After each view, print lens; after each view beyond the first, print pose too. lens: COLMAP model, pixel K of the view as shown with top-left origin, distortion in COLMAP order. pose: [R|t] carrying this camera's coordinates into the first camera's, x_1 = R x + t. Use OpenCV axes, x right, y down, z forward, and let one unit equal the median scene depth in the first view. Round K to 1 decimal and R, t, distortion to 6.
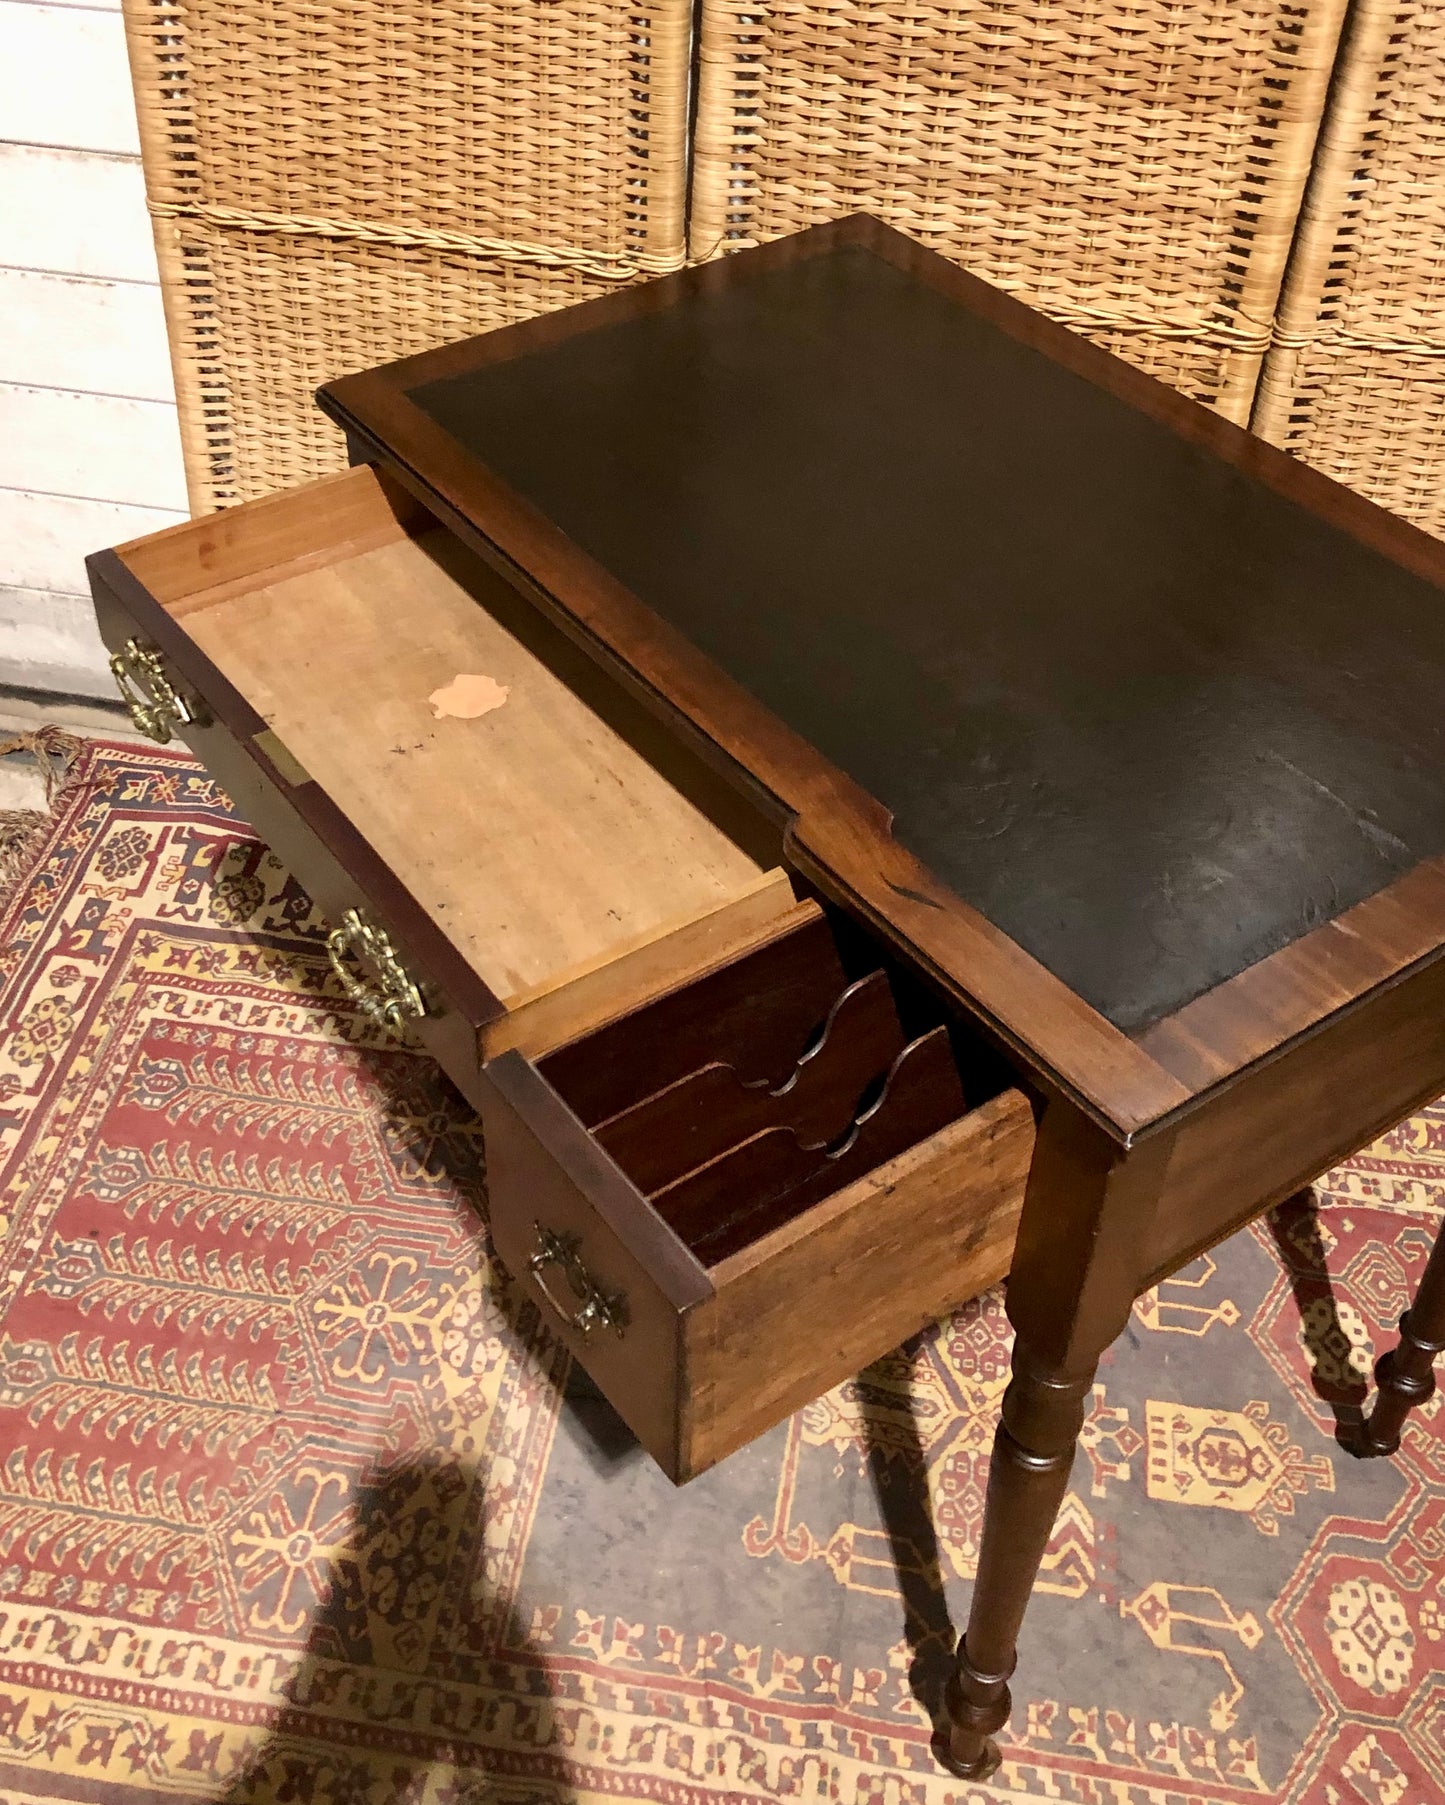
lens RADIAL K [[1953.5, 0, 671.1], [0, 1953.5, 791.1], [0, 0, 1]] dist [-0.005288, 0.000000]
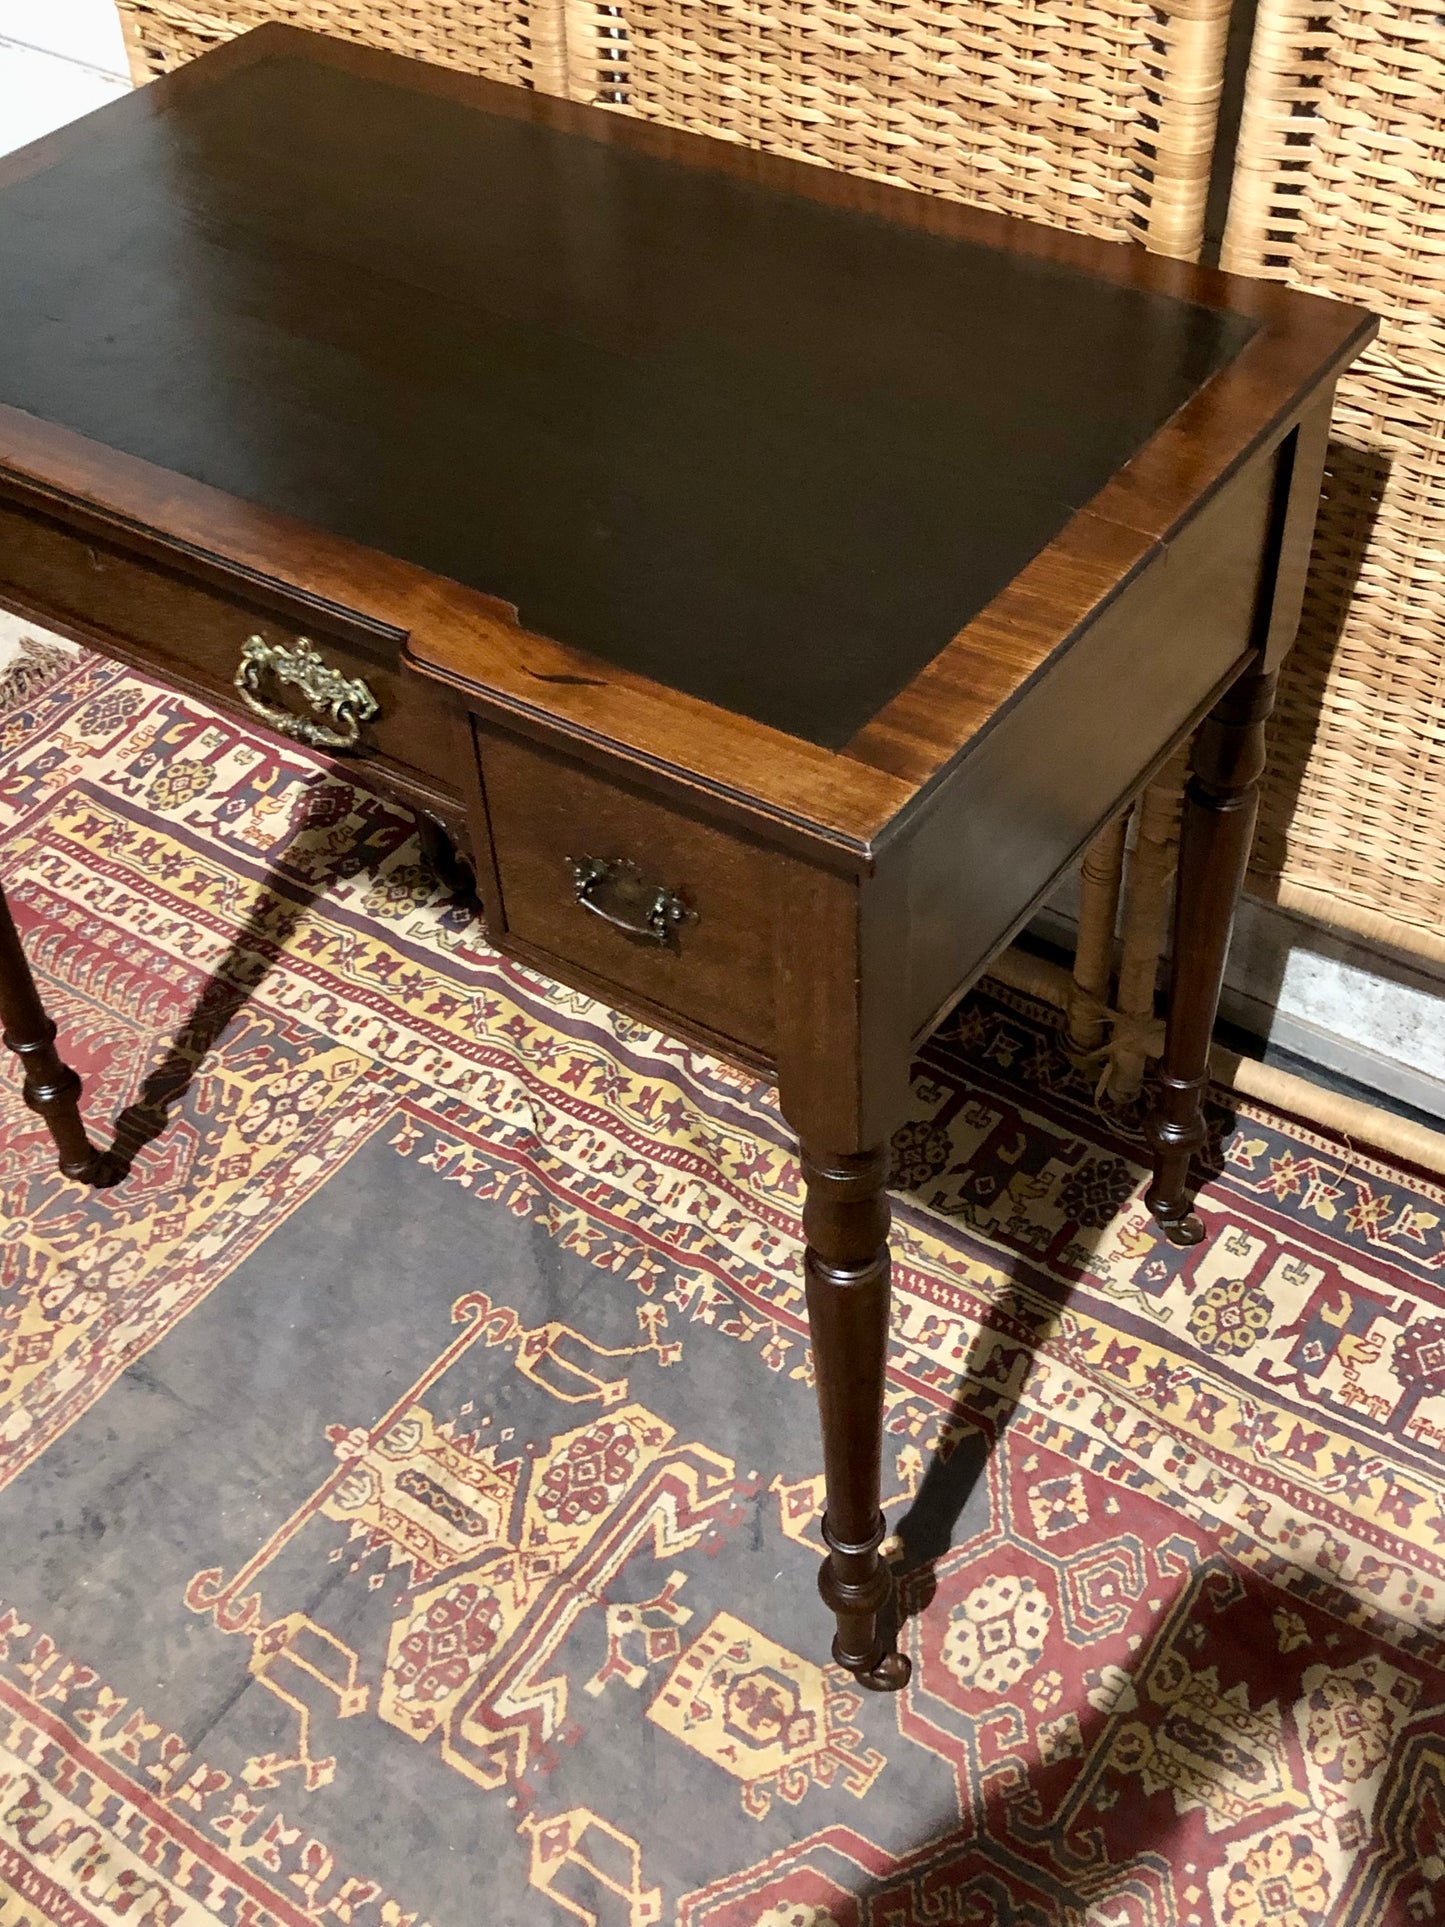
lens RADIAL K [[2168.9, 0, 782.1], [0, 2168.9, 955.0], [0, 0, 1]] dist [-0.006731, 0.000000]
pose [[0.909010, 0.257641, -0.327600, 0.498651], [-0.237085, 0.966124, 0.101955, -0.048990], [0.342770, -0.015009, 0.939299, 0.172528]]
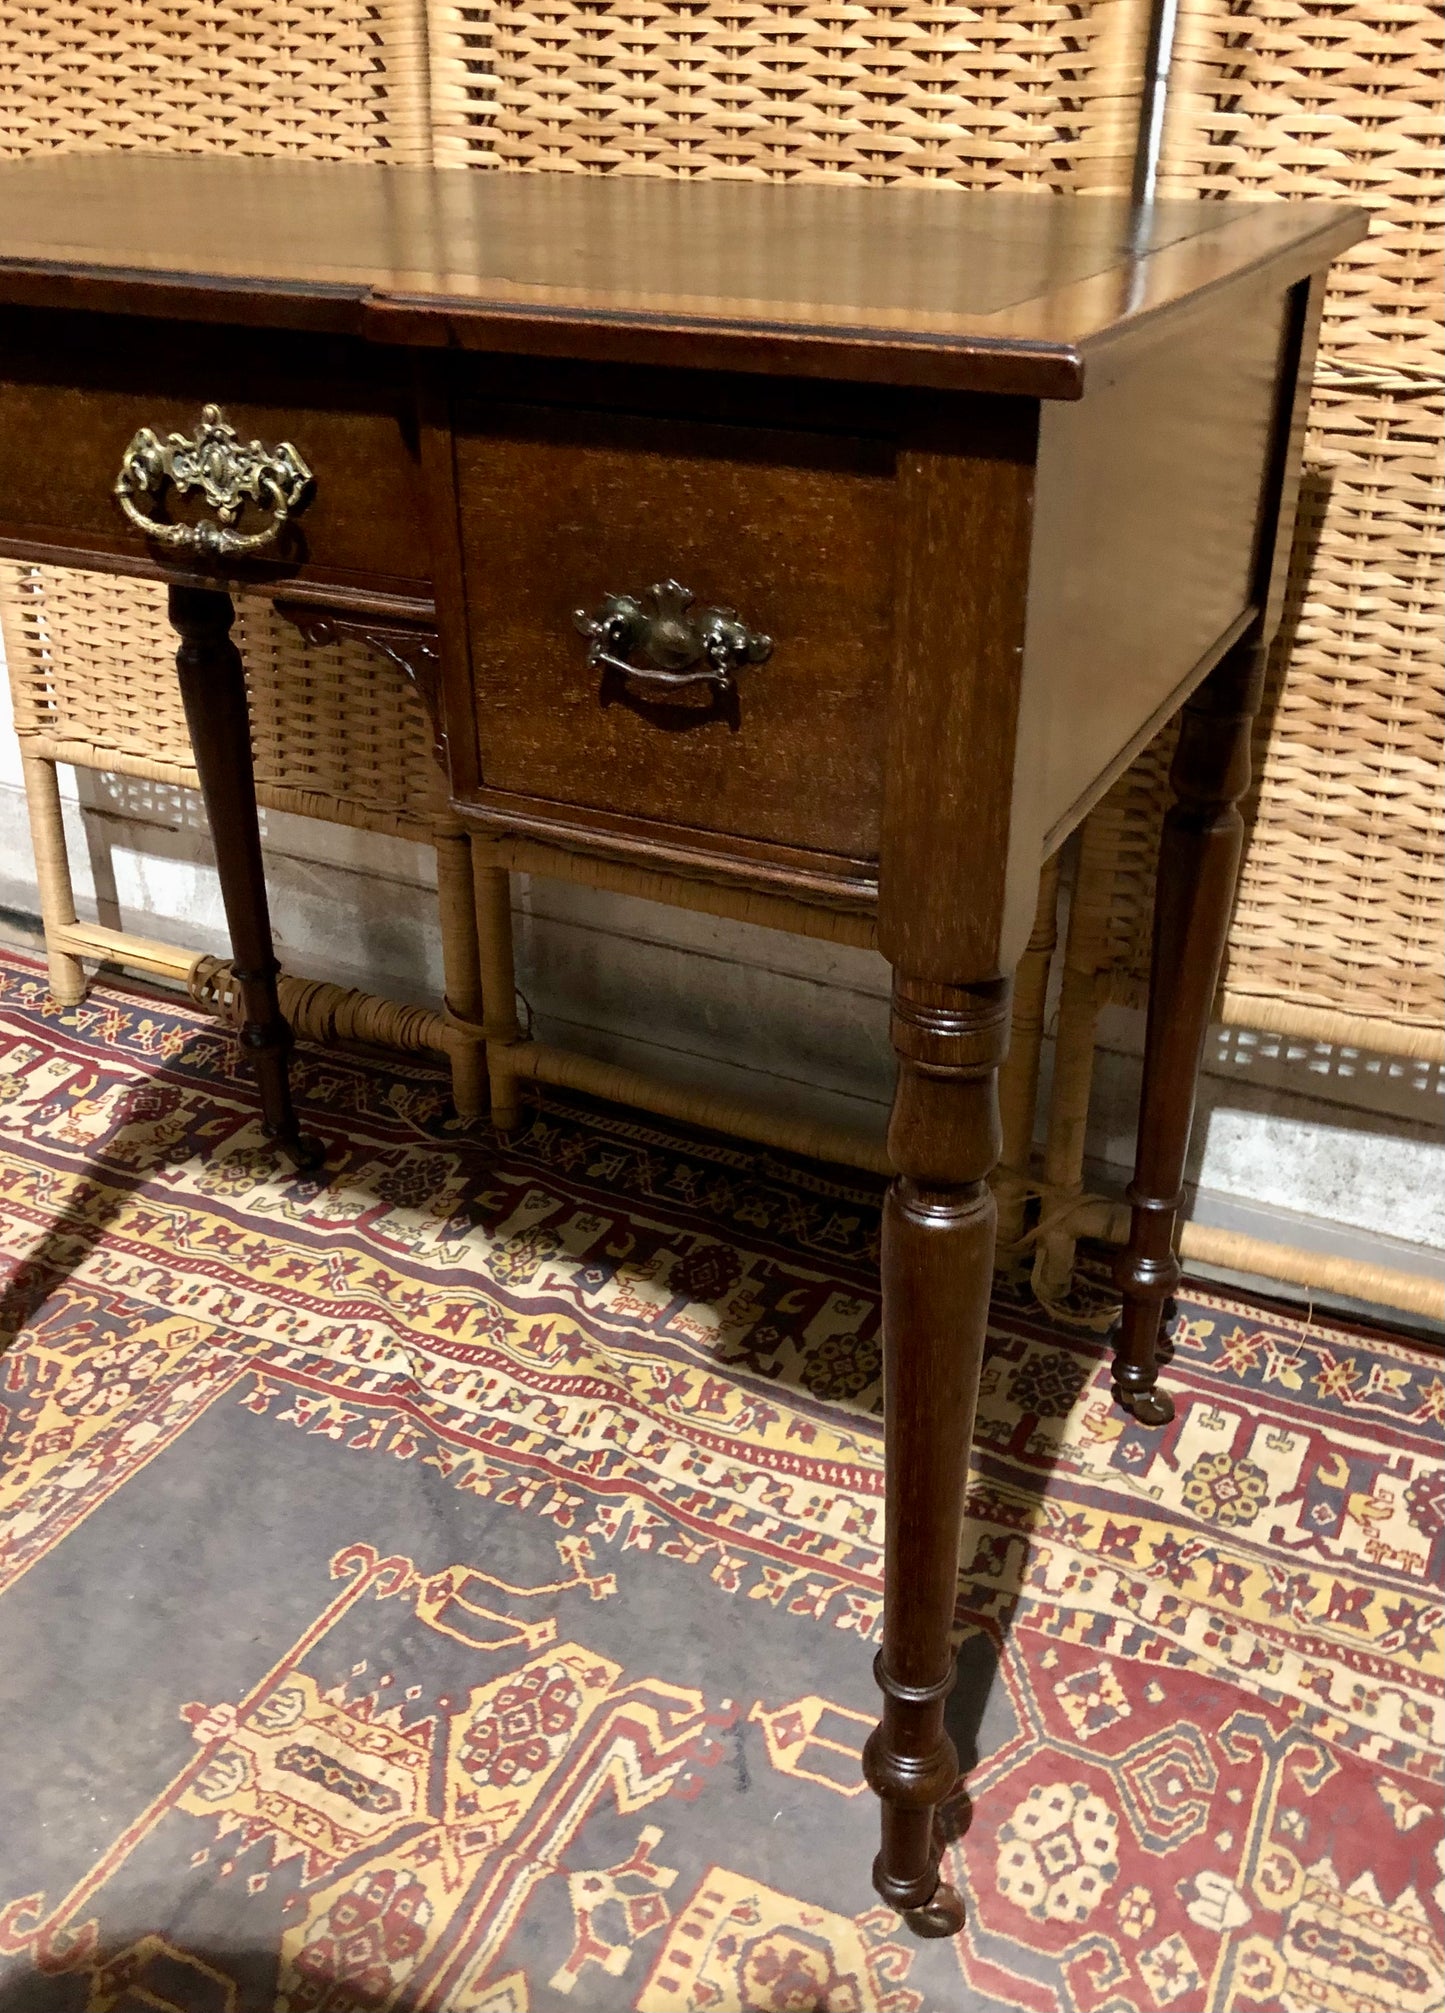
lens RADIAL K [[1827.8, 0, 788.5], [0, 1827.8, 1062.2], [0, 0, 1]] dist [-0.013524, 0.000000]
pose [[0.965967, 0.121970, -0.228104, 0.376997], [-0.165367, 0.969294, -0.181995, 0.163755], [0.198902, 0.213522, 0.956476, 0.387987]]
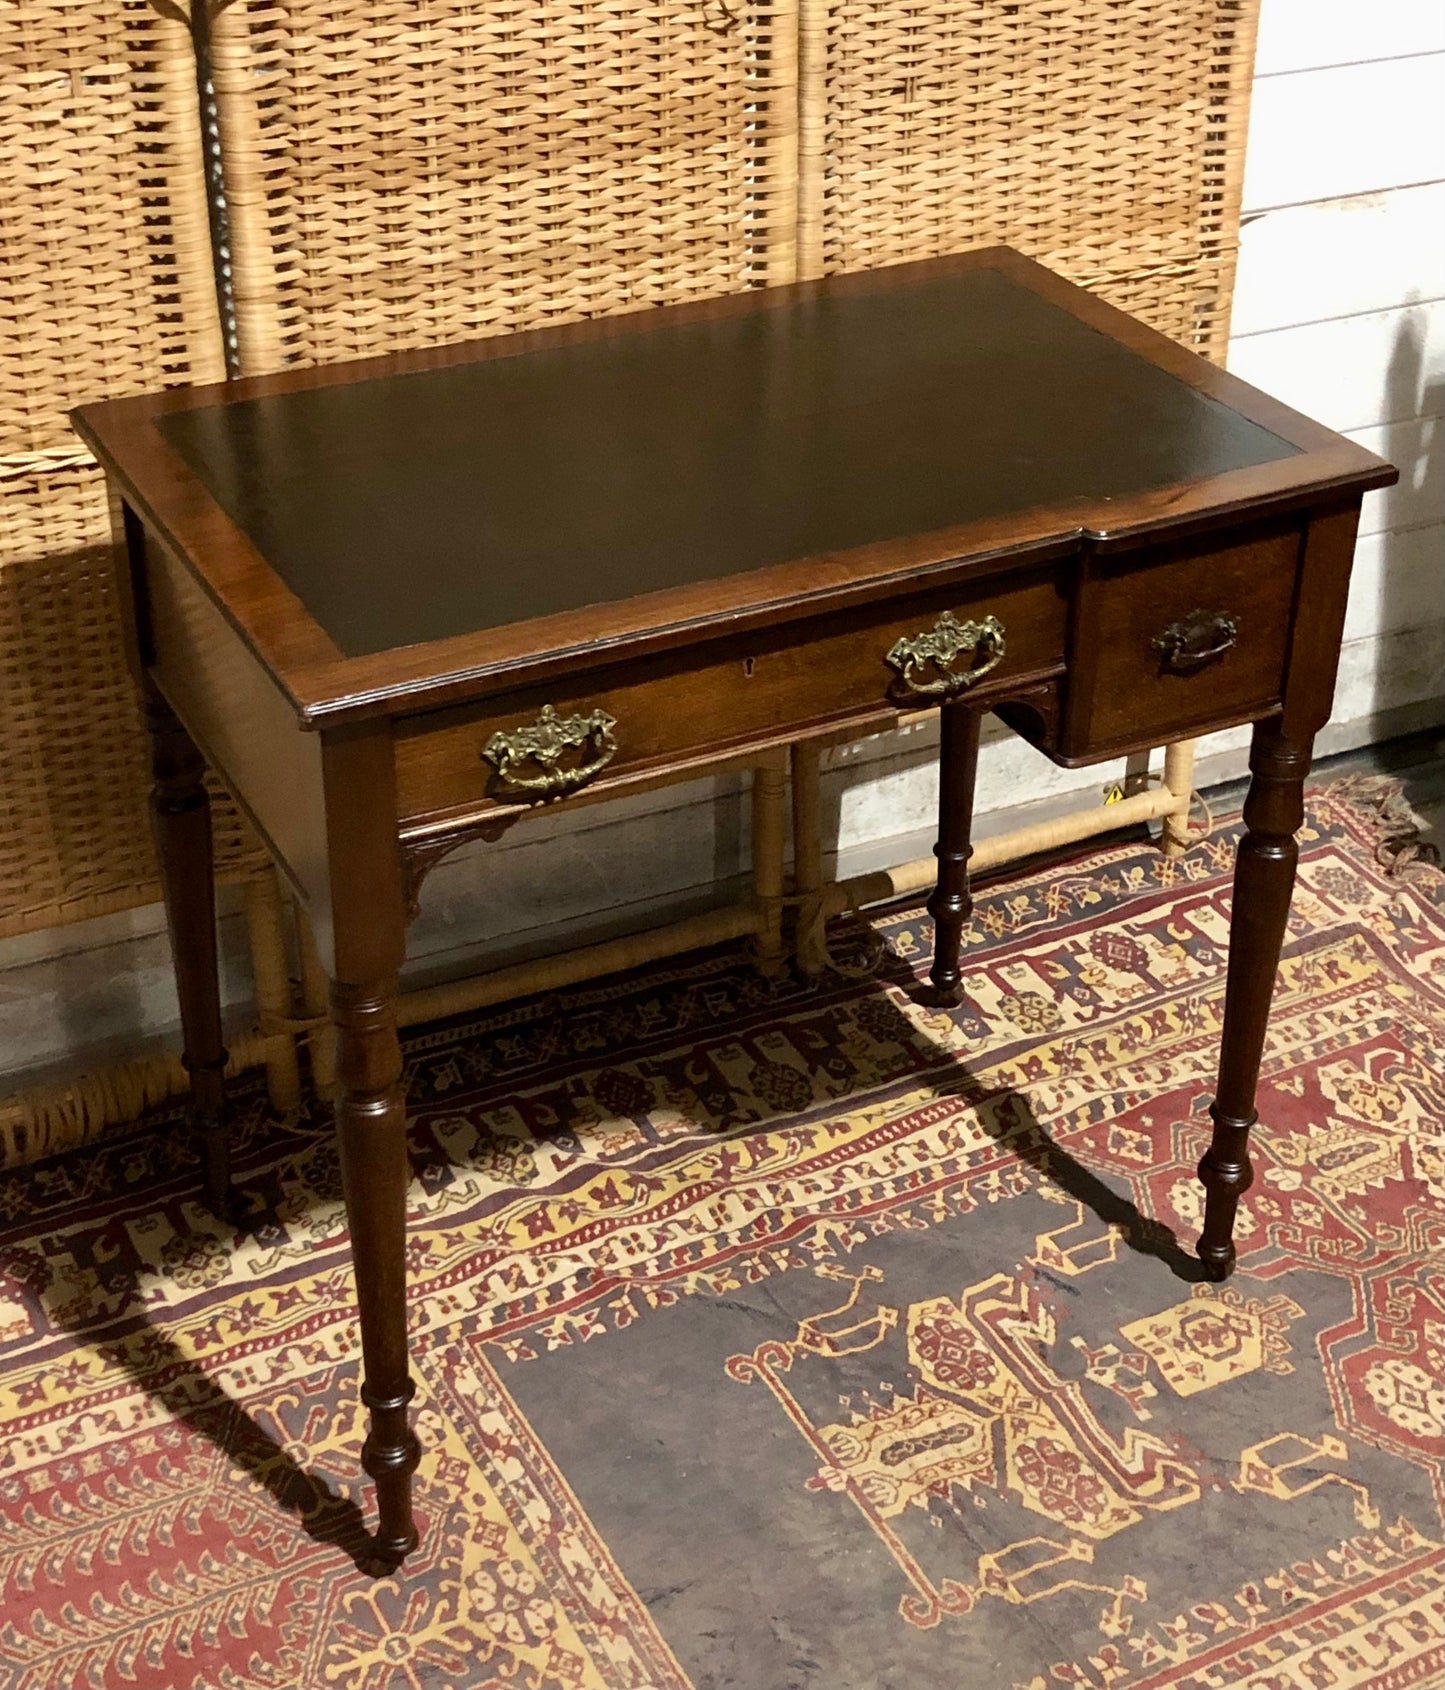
lens RADIAL K [[2534.0, 0, 736.3], [0, 2534.0, 747.2], [0, 0, 1]] dist [0.008052, 0.000000]
pose [[0.798299, -0.315775, 0.512840, -0.490714], [0.398826, 0.915236, -0.057276, 0.035167], [-0.451283, 0.250257, 0.856572, -0.101294]]
